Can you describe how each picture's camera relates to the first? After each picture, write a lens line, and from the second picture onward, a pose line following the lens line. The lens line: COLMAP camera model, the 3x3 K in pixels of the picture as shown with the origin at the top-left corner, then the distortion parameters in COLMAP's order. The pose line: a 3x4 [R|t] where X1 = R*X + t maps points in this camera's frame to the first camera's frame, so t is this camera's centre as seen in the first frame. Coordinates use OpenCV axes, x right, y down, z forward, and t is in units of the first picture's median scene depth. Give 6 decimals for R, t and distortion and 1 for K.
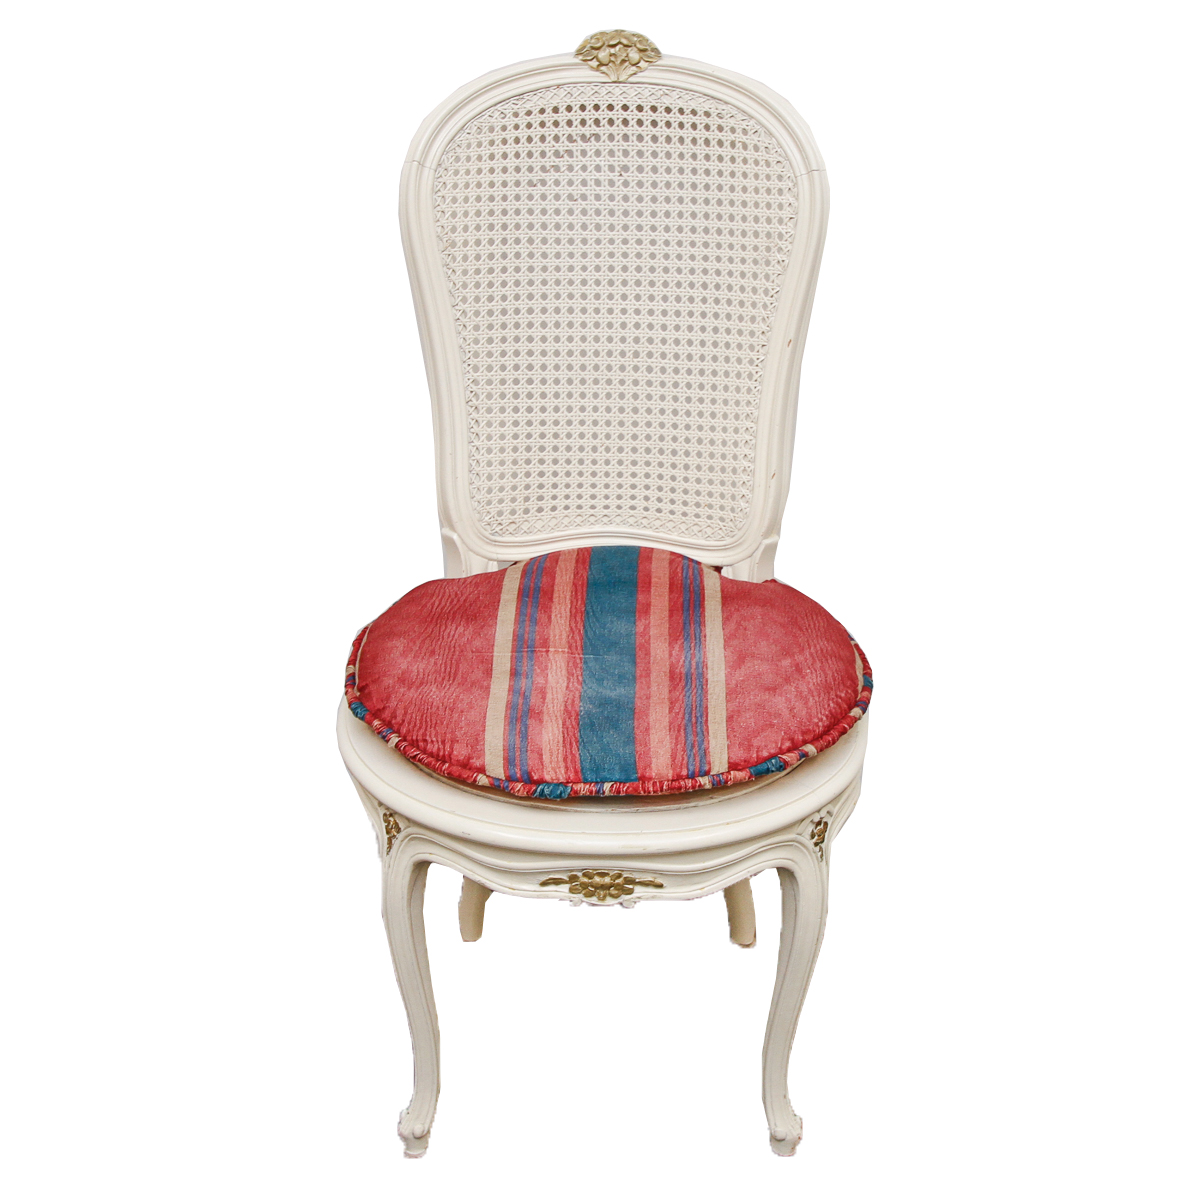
lens RADIAL K [[1879.0, 0, 644.6], [0, 1879.0, 534.0], [0, 0, 1]] dist [0.025504, 0.000000]
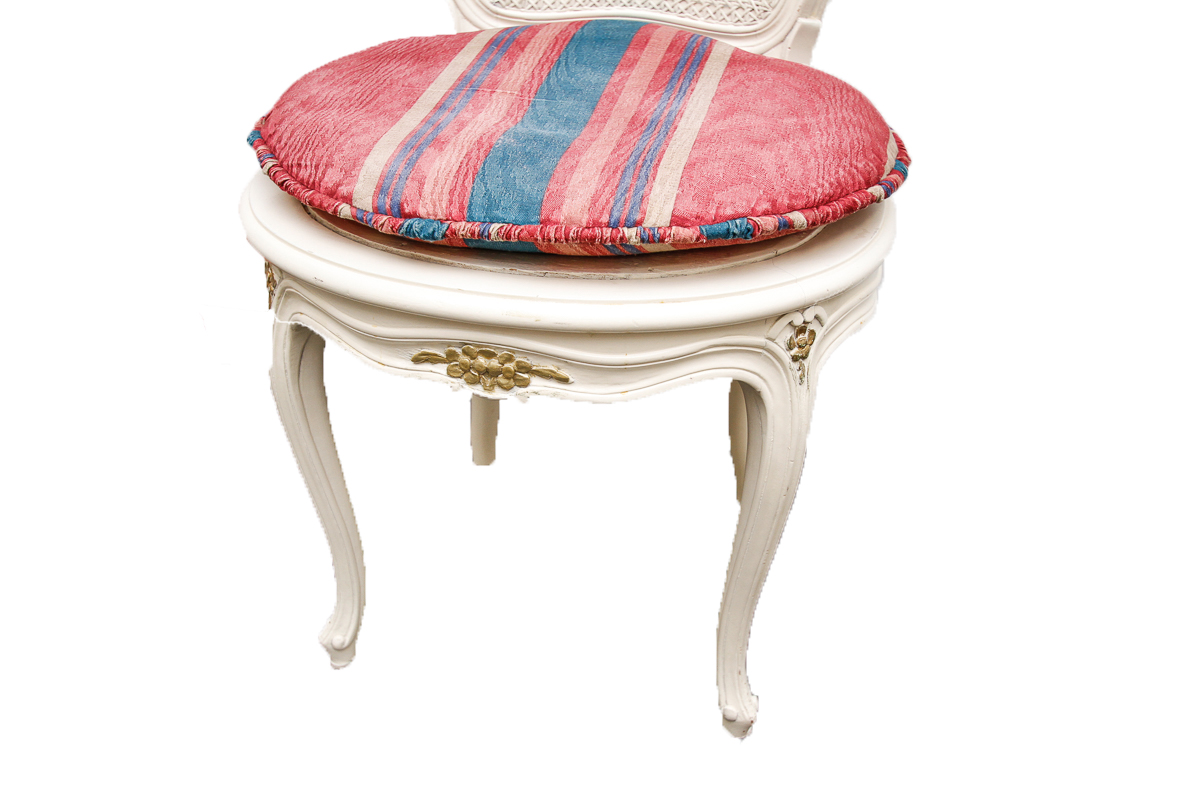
lens RADIAL K [[1074.0, 0, 607.1], [0, 1074.0, 404.5], [0, 0, 1]] dist [0.014147, 0.016690]
pose [[0.975722, 0.118621, -0.184106, 0.099672], [-0.099681, 0.989036, 0.108953, 0.145083], [0.195011, -0.087956, 0.976849, 0.576845]]
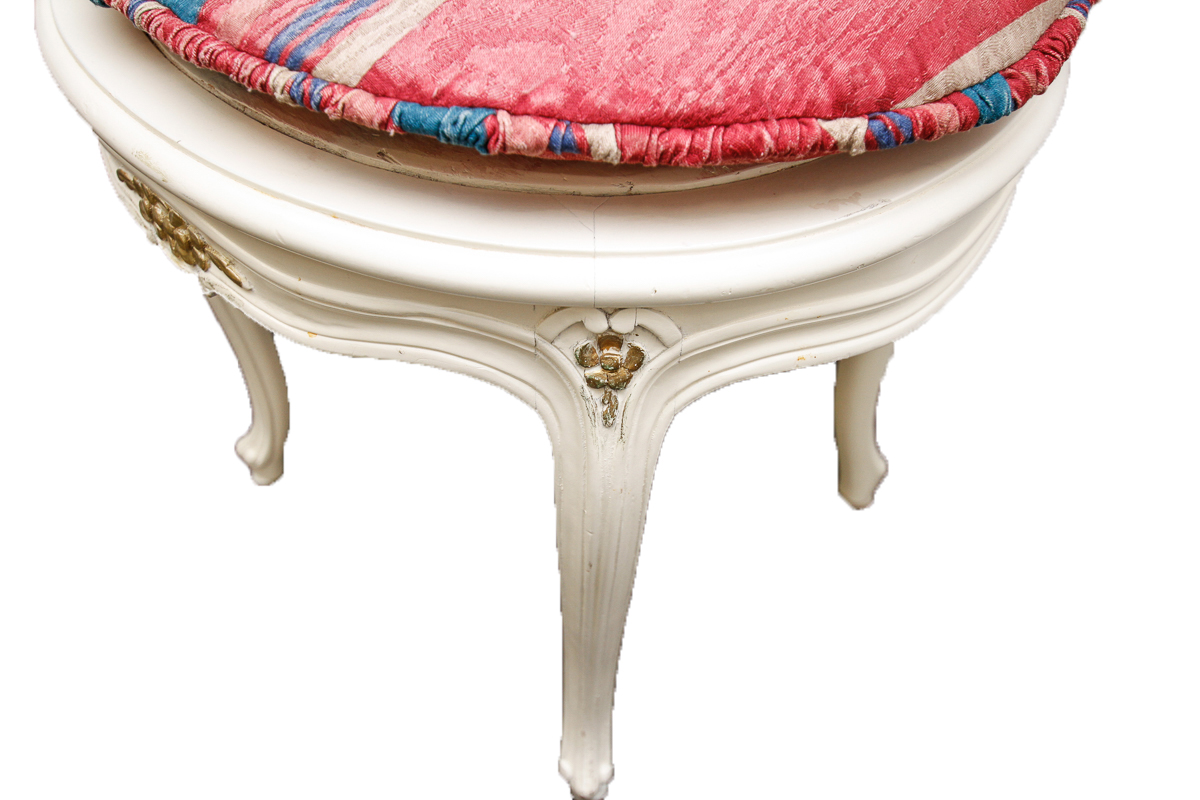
lens RADIAL K [[1074.0, 0, 592.2], [0, 1074.0, 405.9], [0, 0, 1]] dist [0.014147, 0.016690]
pose [[0.703382, 0.507584, -0.497607, 0.211293], [-0.325954, 0.852438, 0.408784, 0.073933], [0.631671, -0.125334, 0.765038, 0.824653]]
